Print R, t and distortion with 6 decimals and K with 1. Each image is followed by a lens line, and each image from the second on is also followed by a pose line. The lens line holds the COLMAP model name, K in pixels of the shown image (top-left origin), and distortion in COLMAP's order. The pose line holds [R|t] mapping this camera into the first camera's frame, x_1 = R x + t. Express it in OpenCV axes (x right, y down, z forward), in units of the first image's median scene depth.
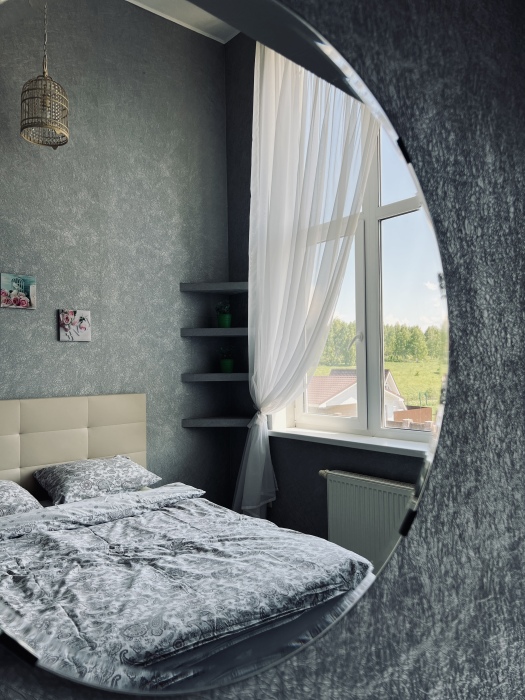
lens RADIAL K [[532.3, 0, 265.2], [0, 532.3, 351.6], [0, 0, 1]] dist [0.039699, -0.049599]
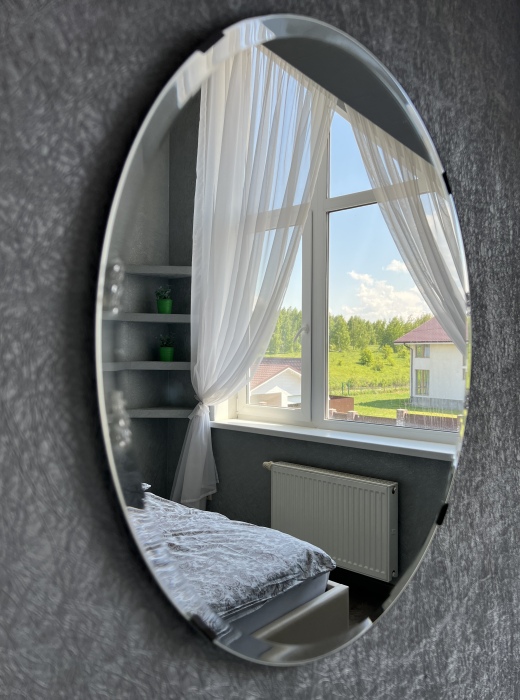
lens RADIAL K [[565.1, 0, 260.0], [0, 565.1, 350.0], [0, 0, 1]] dist [0.008368, 0.001518]
pose [[0.988499, 0.023254, 0.149426, -0.231817], [-0.027179, 0.999336, 0.024280, -0.035987], [-0.148762, -0.028062, 0.988475, -0.094790]]
